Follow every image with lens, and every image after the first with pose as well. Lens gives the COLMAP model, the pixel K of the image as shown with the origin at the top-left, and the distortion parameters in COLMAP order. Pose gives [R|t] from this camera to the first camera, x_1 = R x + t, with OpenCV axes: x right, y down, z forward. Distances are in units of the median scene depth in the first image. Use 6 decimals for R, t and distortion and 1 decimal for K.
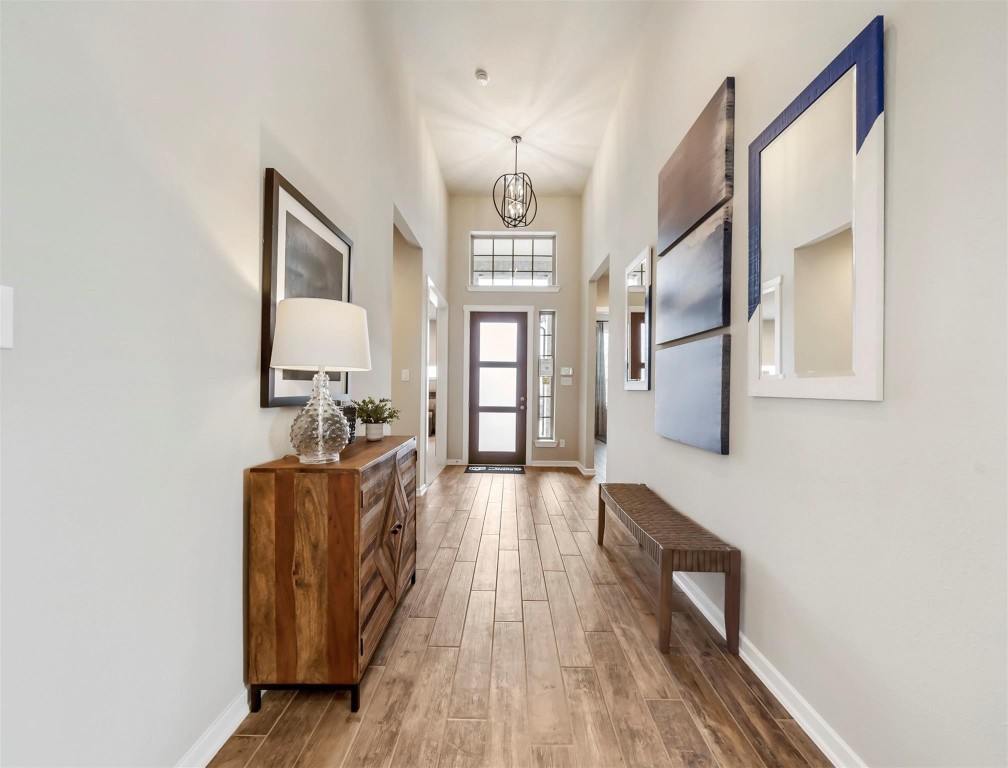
lens RADIAL K [[396.0, 0, 504.1], [0, 396.0, 386.5], [0, 0, 1]] dist [-0.003717, 0.000780]
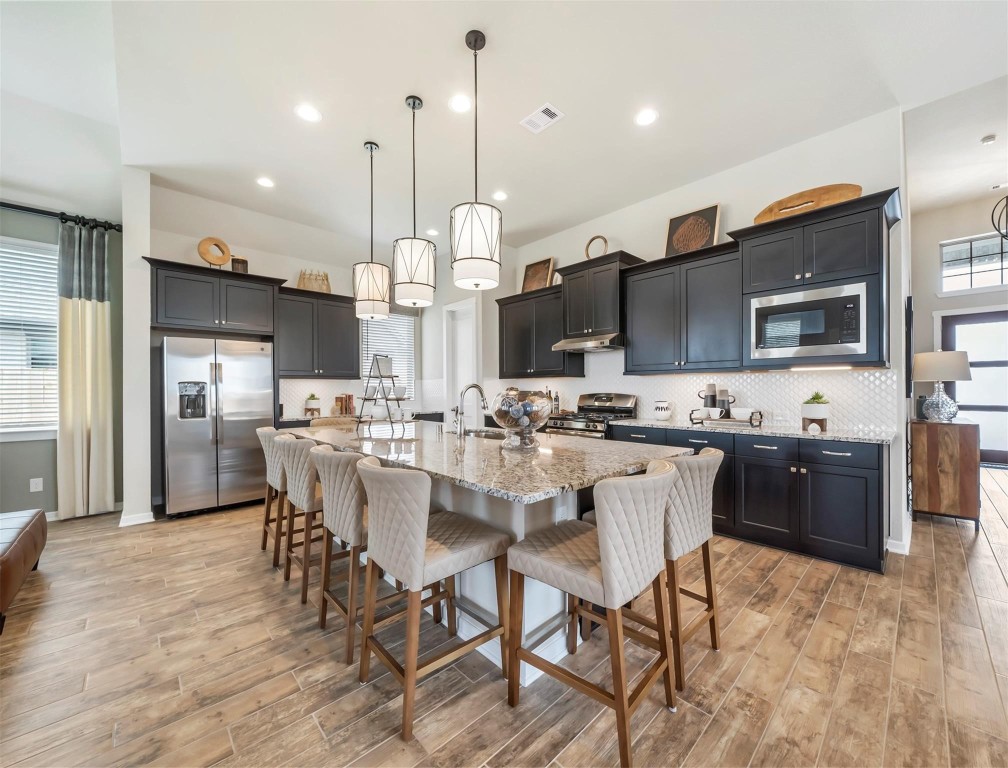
lens RADIAL K [[396.0, 0, 501.0], [0, 396.0, 387.8], [0, 0, 1]] dist [-0.003717, 0.000780]
pose [[0.693417, -0.016033, -0.720358, -0.640181], [0.014296, 0.999862, -0.008492, -0.027169], [0.720395, -0.004410, 0.693550, -2.595987]]
